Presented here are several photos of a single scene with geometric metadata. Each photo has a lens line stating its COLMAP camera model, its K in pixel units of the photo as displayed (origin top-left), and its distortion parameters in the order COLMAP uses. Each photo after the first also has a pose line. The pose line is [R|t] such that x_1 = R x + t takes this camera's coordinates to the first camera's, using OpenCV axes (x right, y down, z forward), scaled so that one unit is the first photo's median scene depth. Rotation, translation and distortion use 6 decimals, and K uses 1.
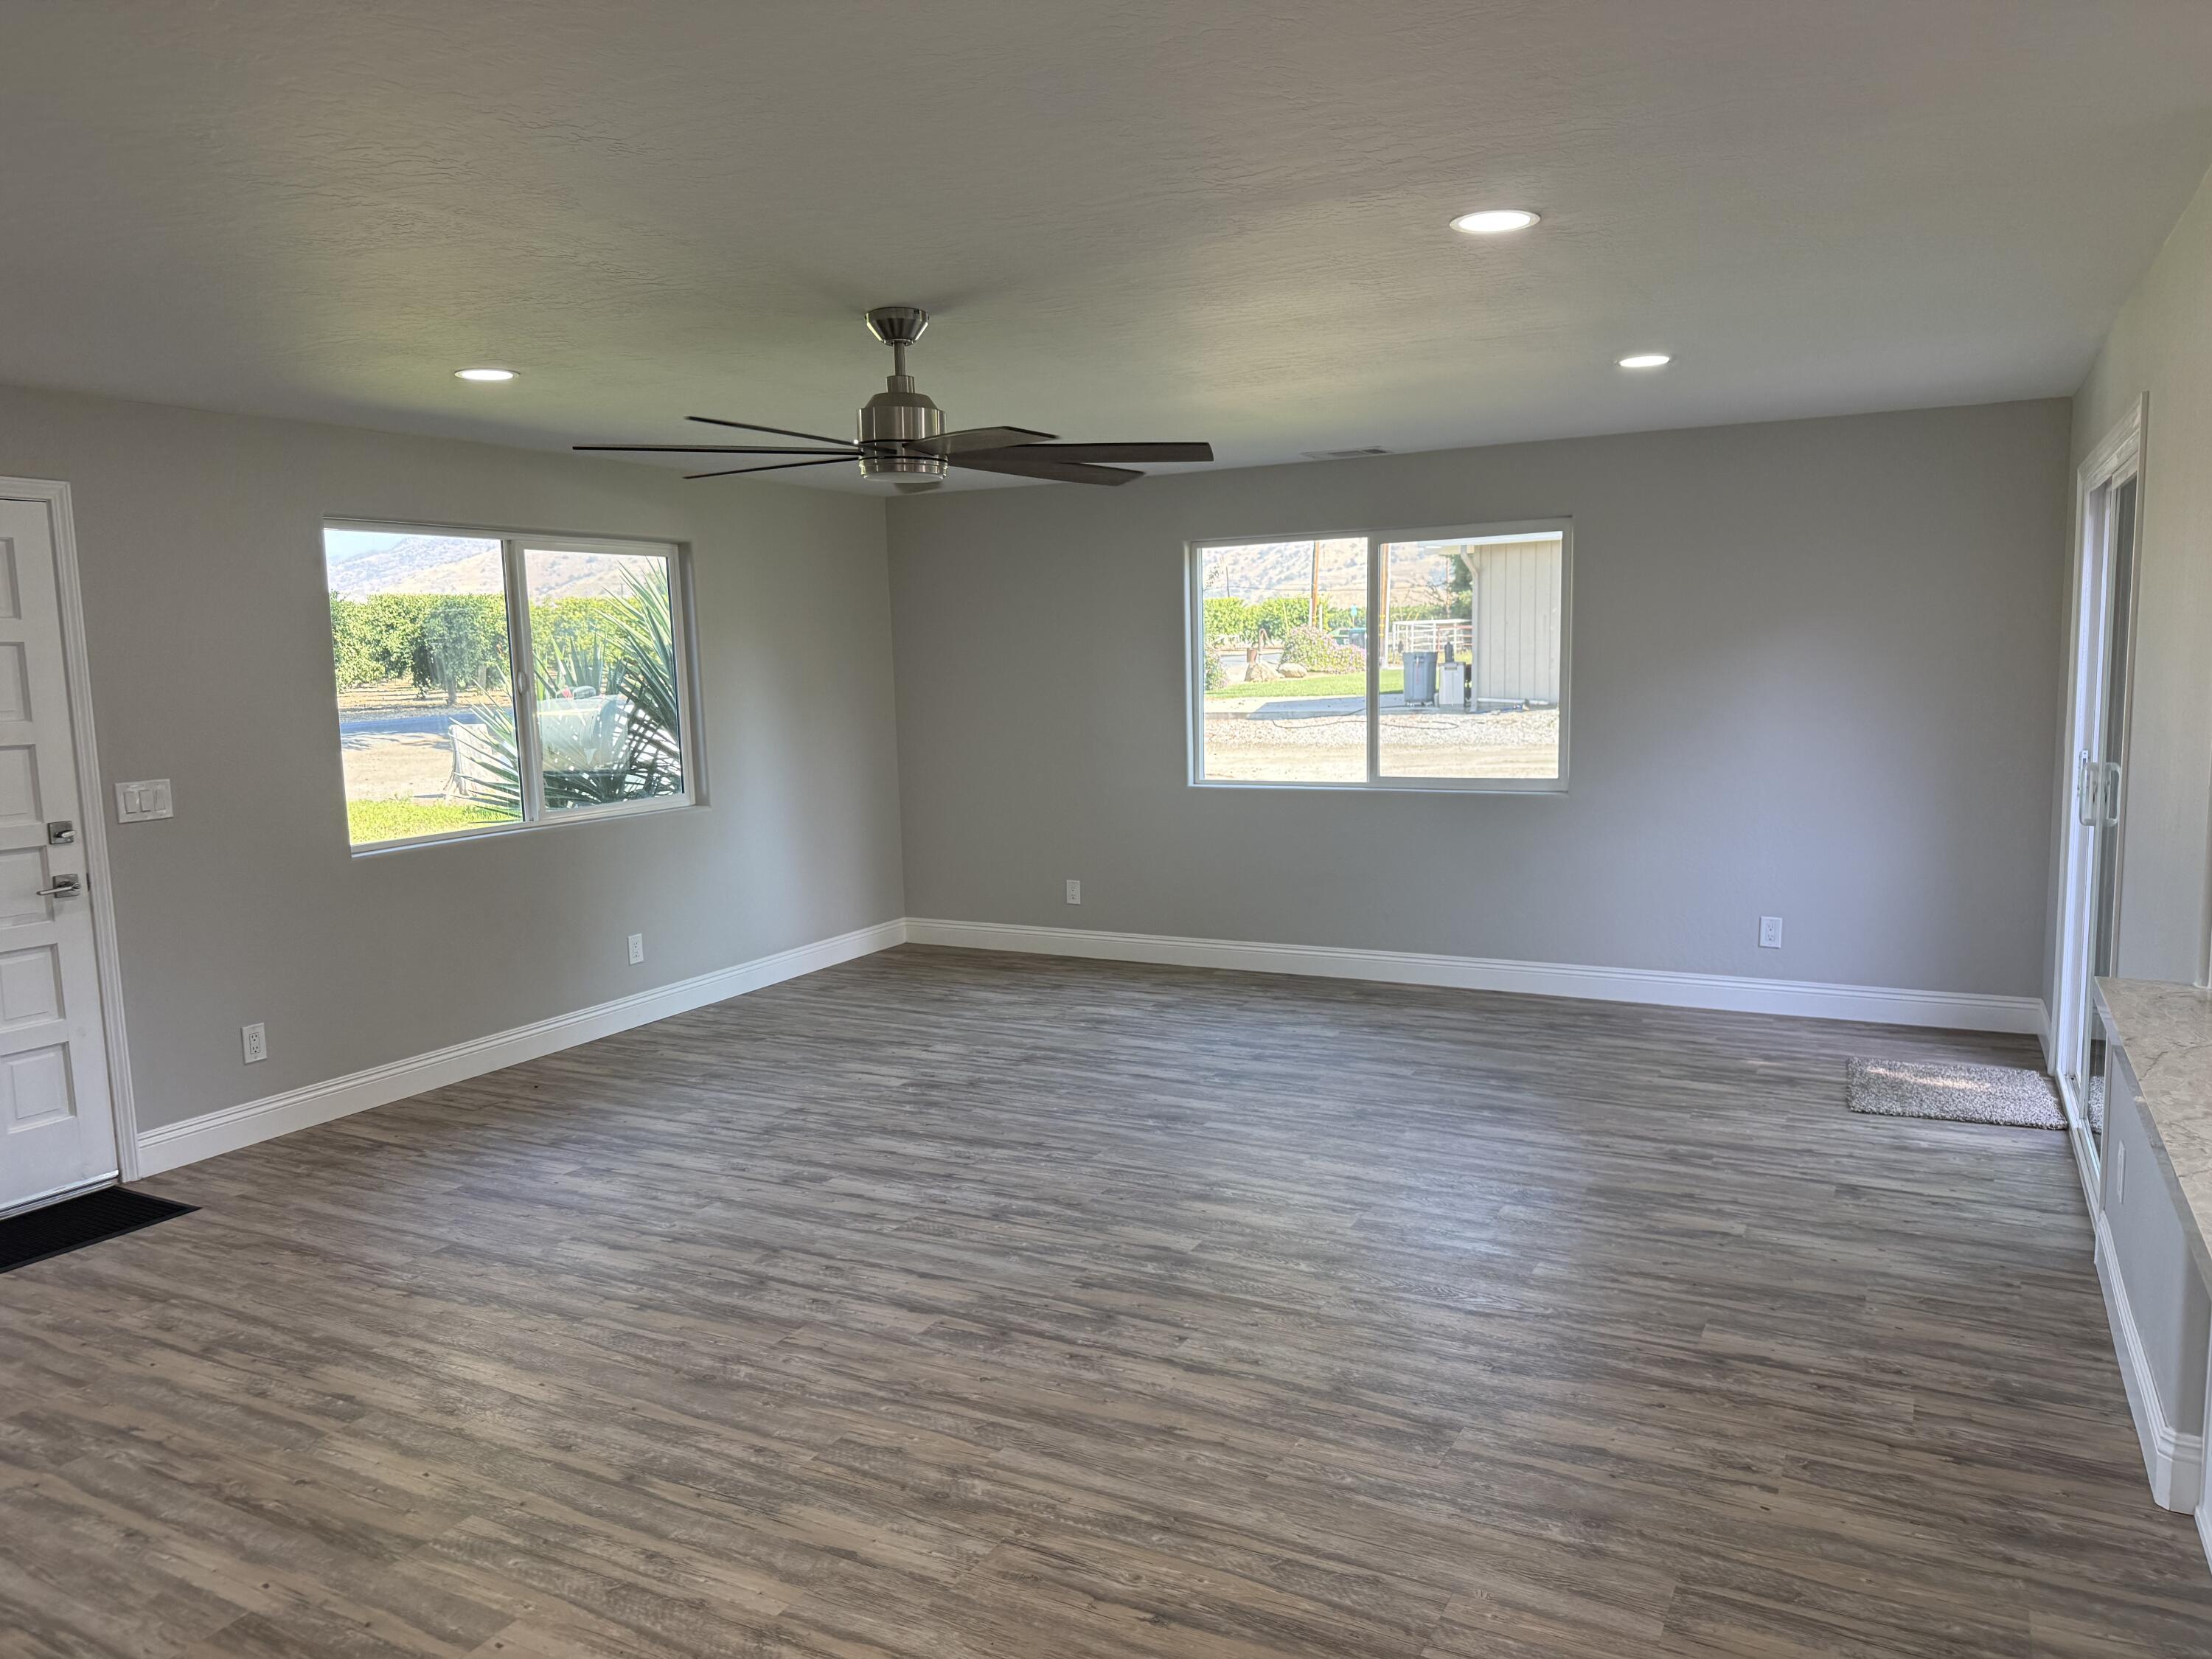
lens RADIAL K [[1547.9, 0, 1093.7], [0, 1547.9, 828.3], [0, 0, 1]] dist [0.065043, -0.085489]
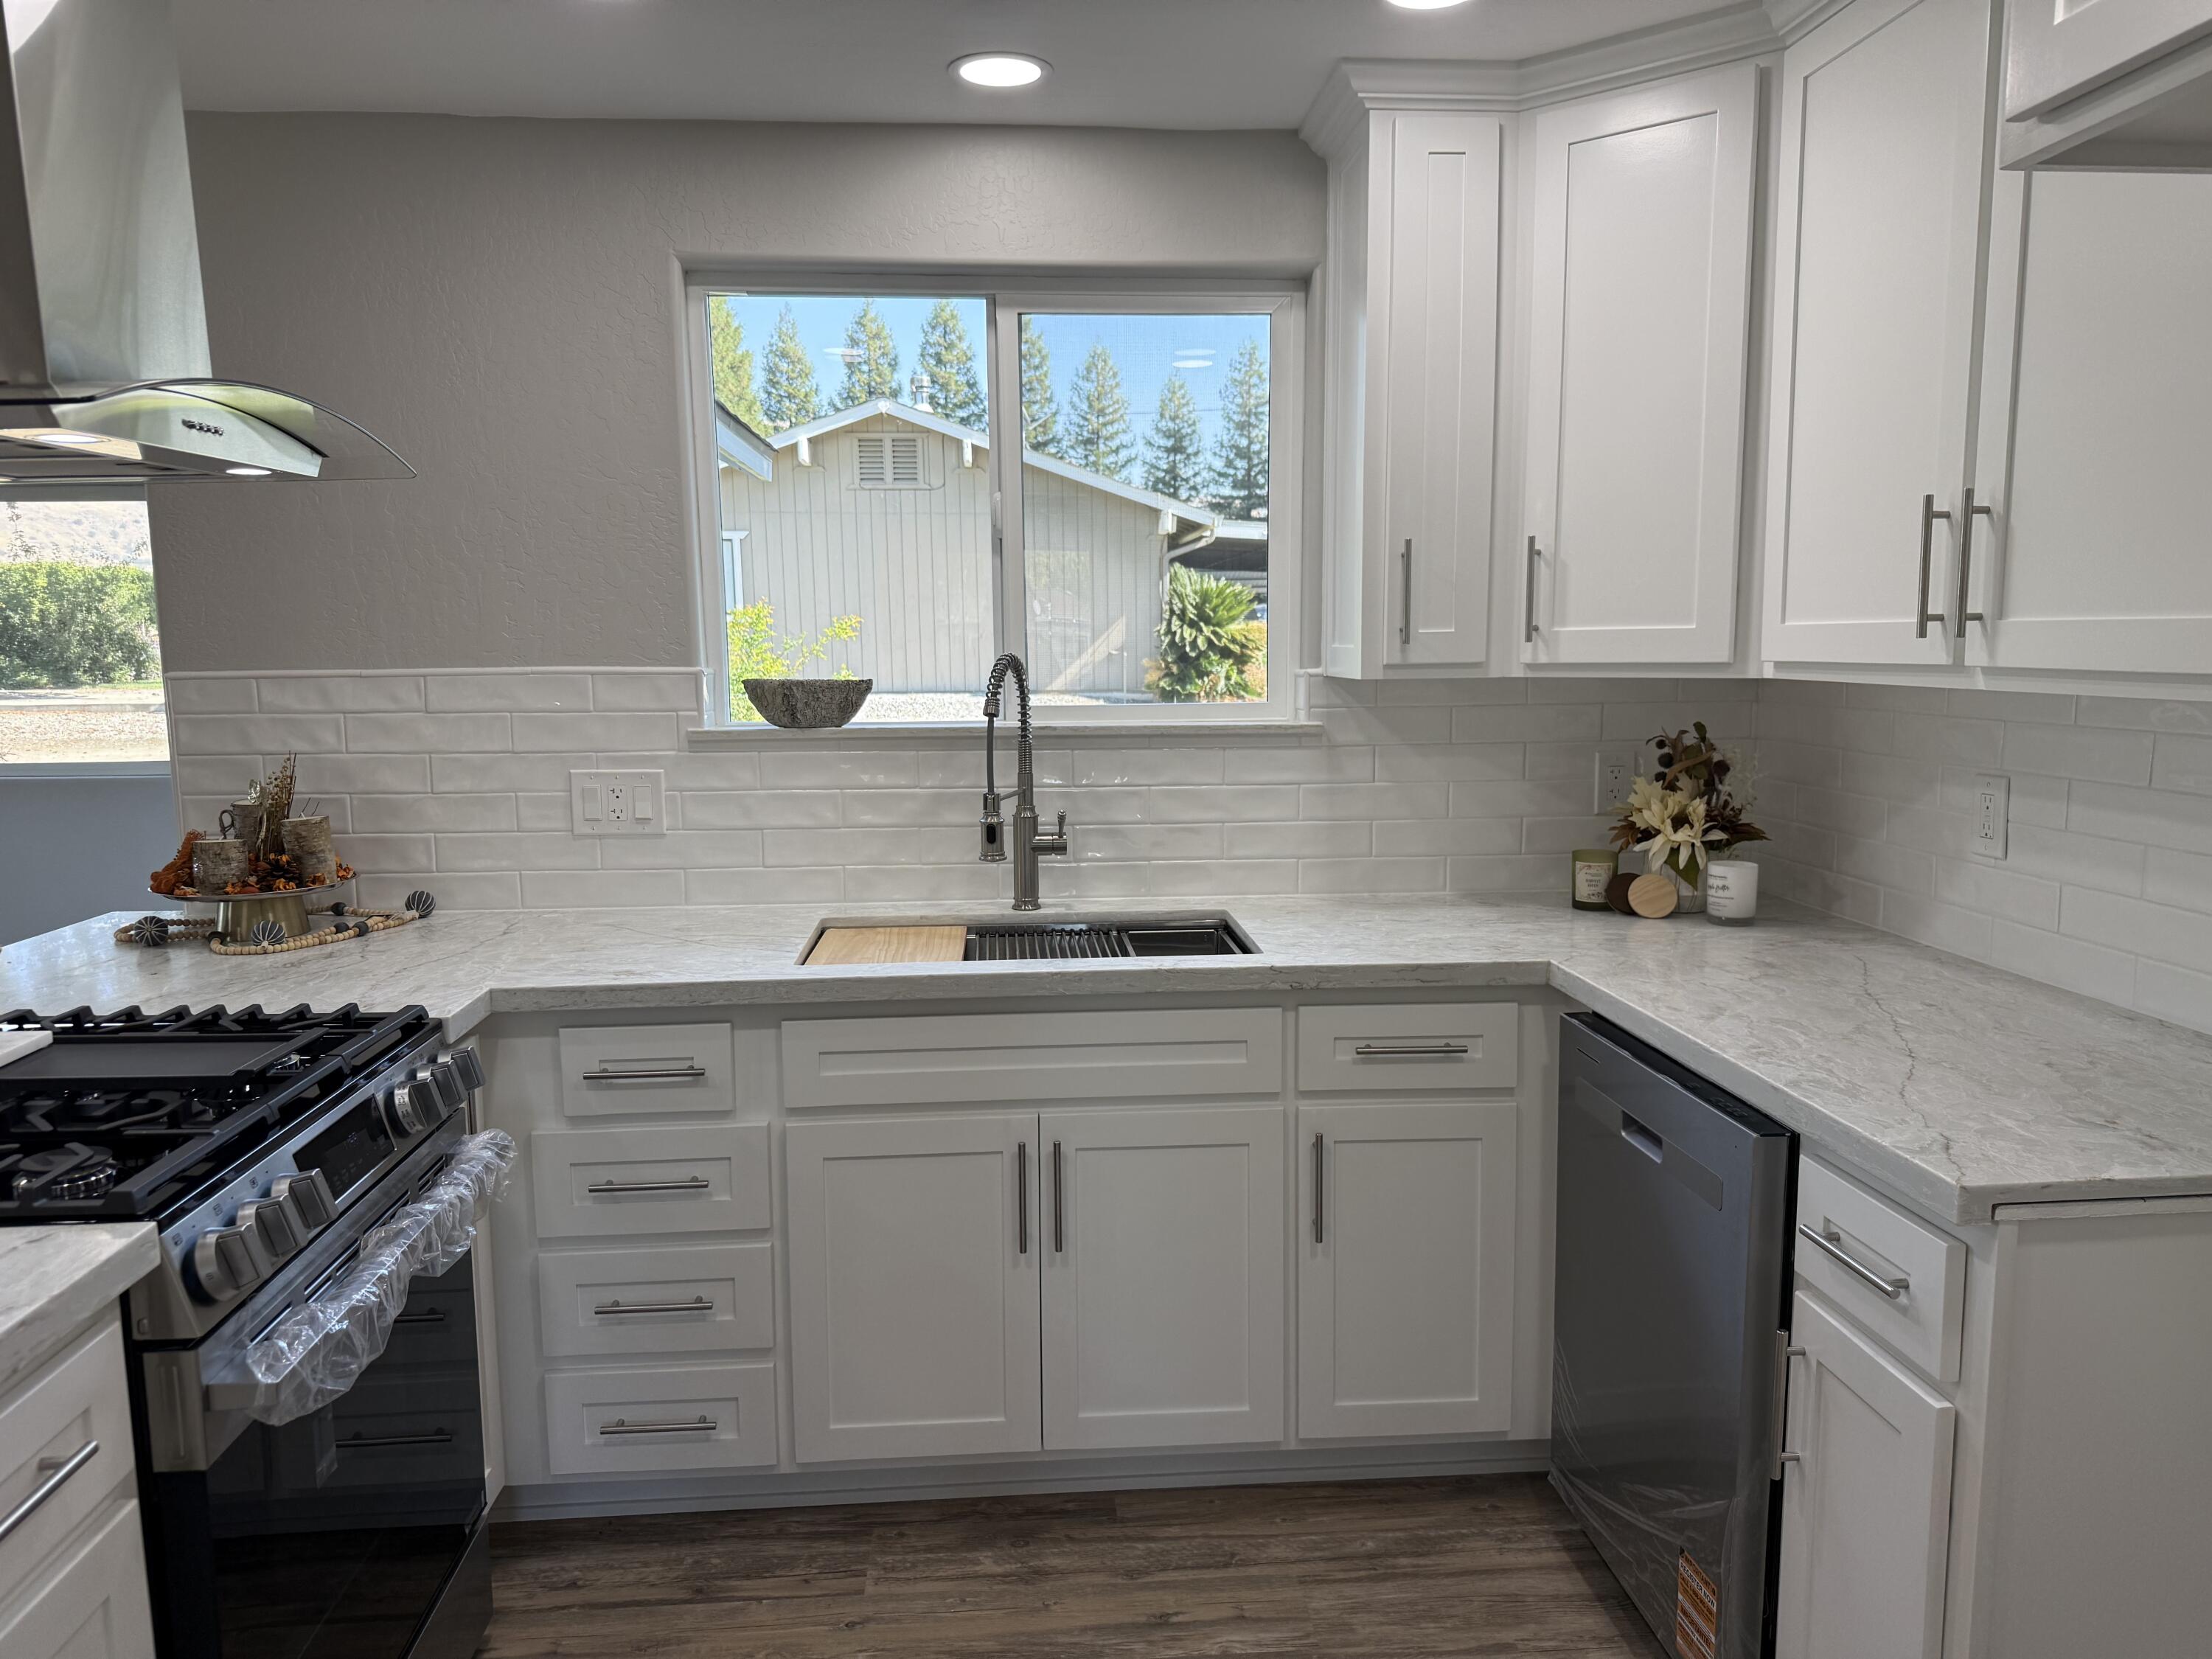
lens RADIAL K [[1547.9, 0, 1120.8], [0, 1547.9, 848.5], [0, 0, 1]] dist [0.065043, -0.085489]
pose [[0.836702, -0.056271, 0.544759, 0.429946], [0.047626, 0.998415, 0.029983, 0.034564], [-0.545583, 0.000858, 0.838056, -0.195516]]
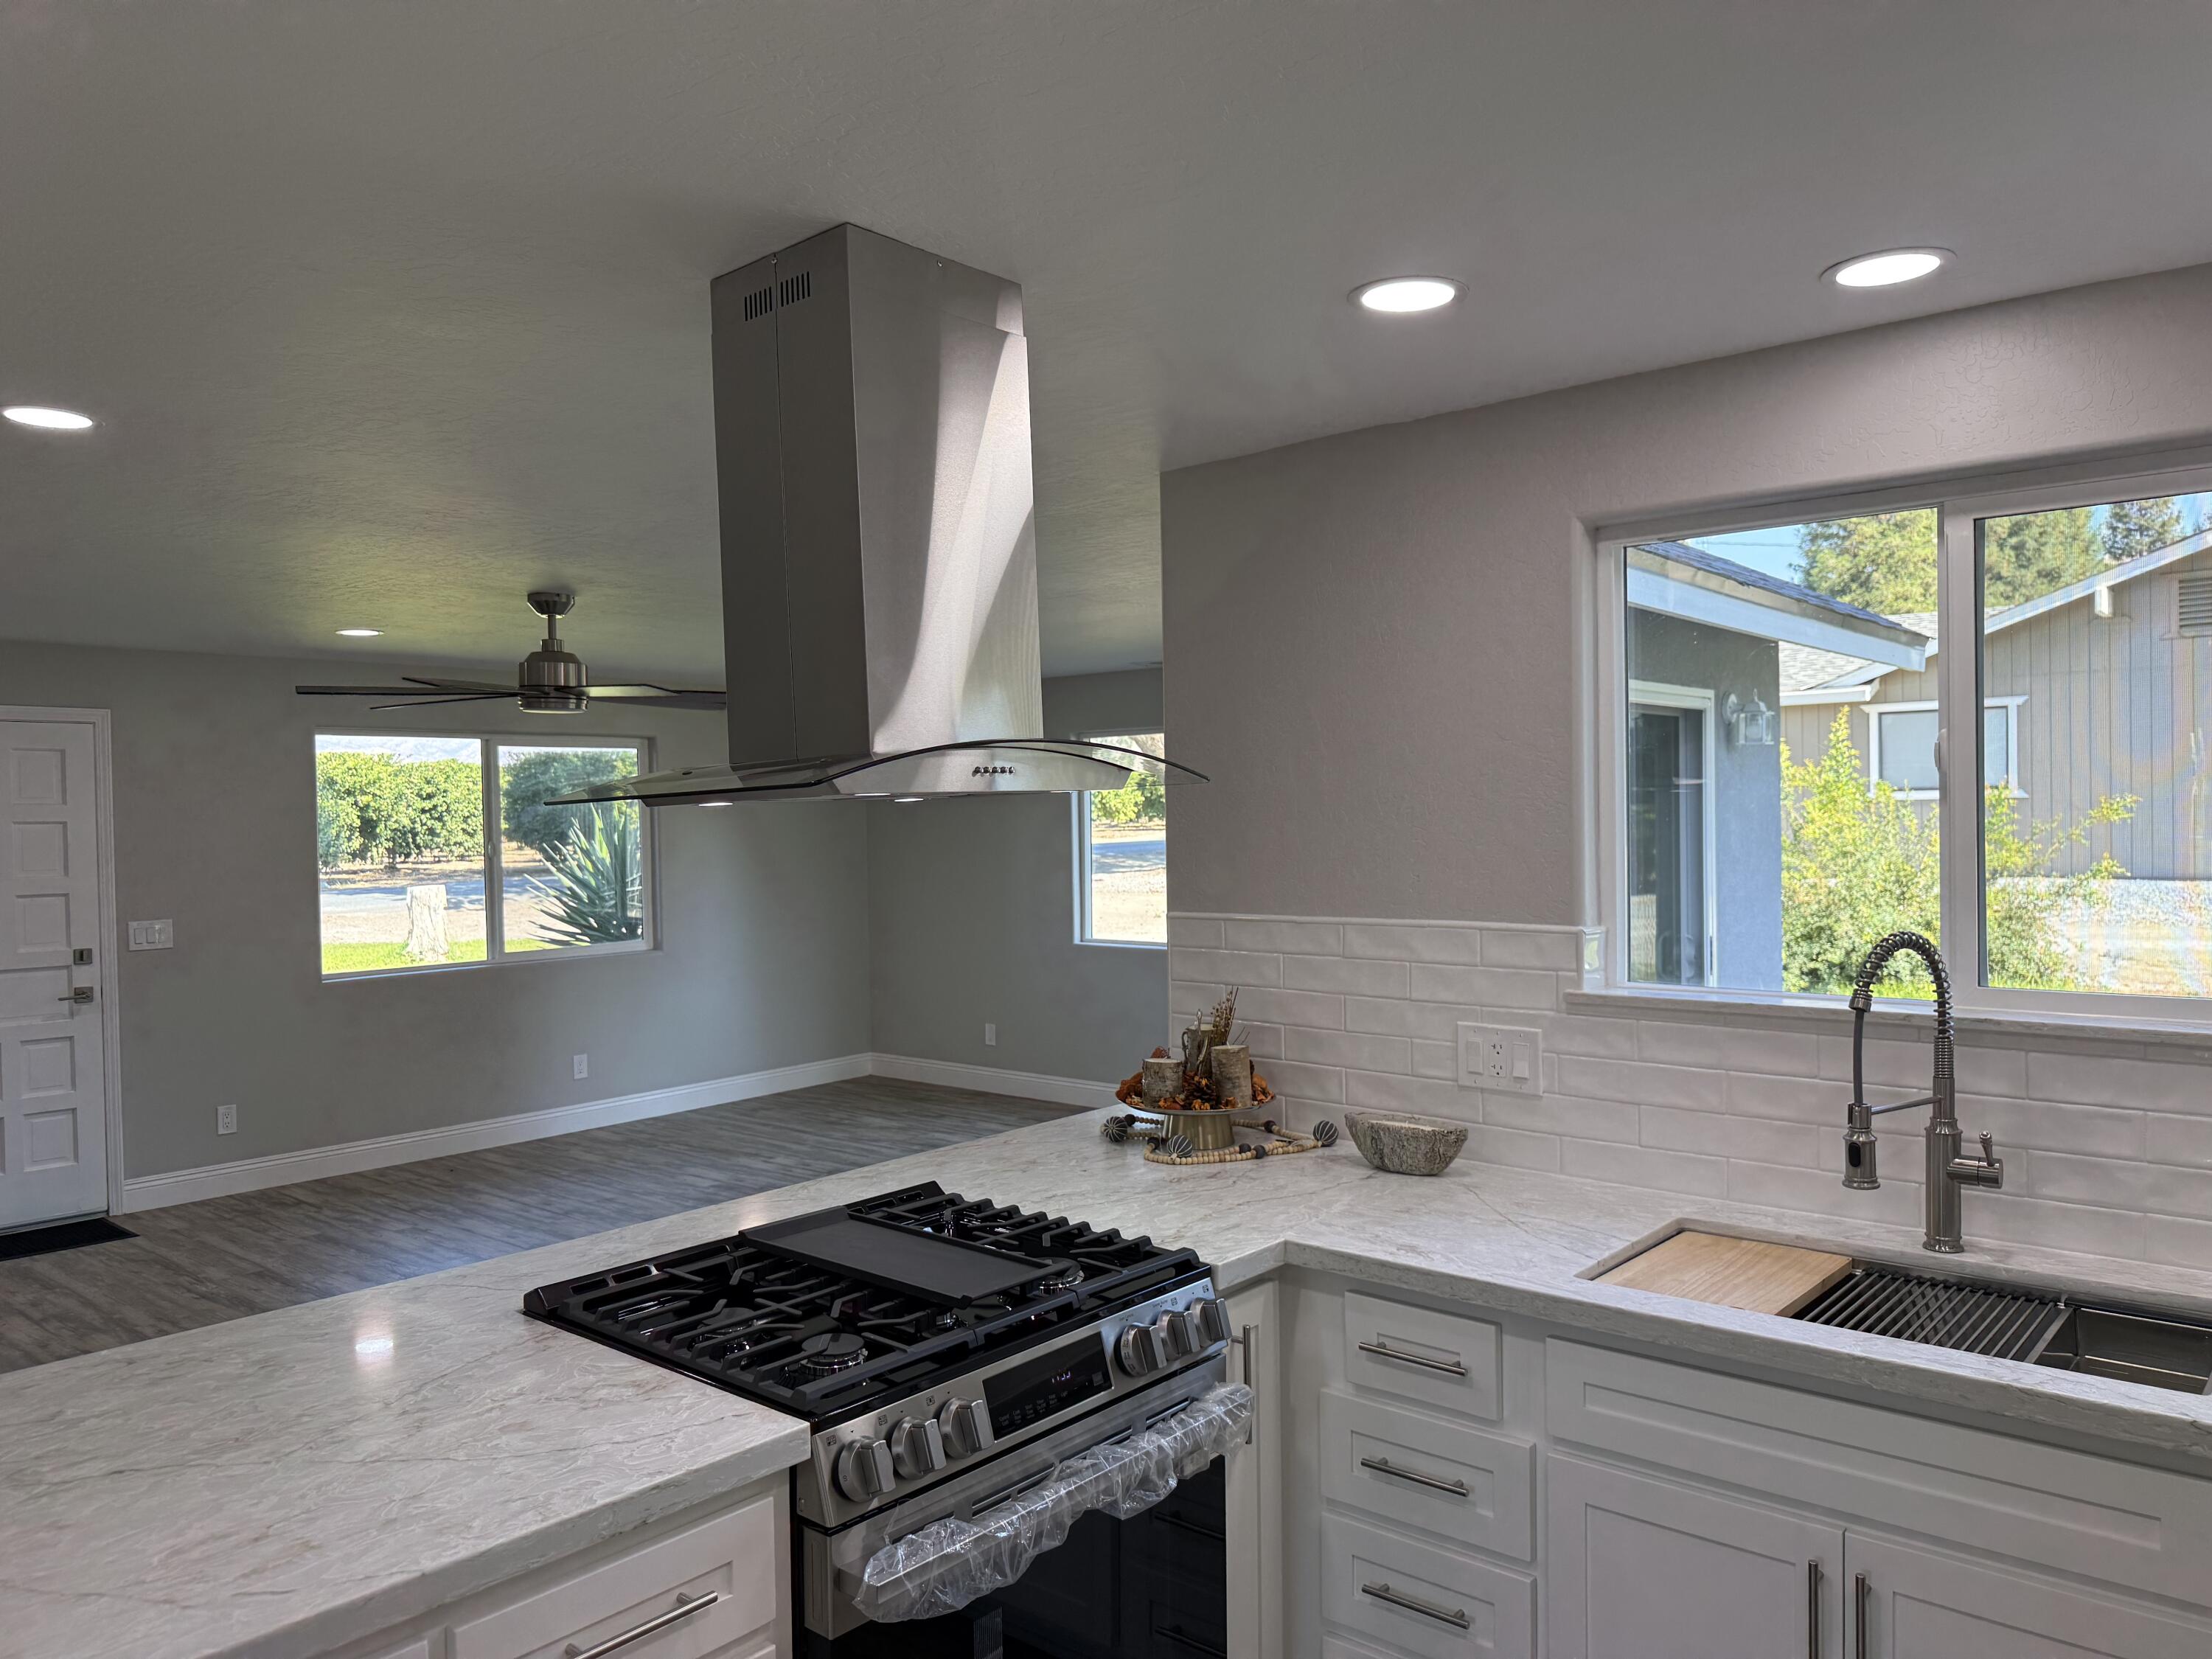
lens RADIAL K [[1547.9, 0, 1108.1], [0, 1547.9, 836.9], [0, 0, 1]] dist [0.065043, -0.085489]
pose [[0.977790, 0.012675, -0.209204, 0.603736], [-0.032212, 0.995398, -0.090248, -0.007773], [0.207098, 0.094983, 0.973699, -0.209246]]
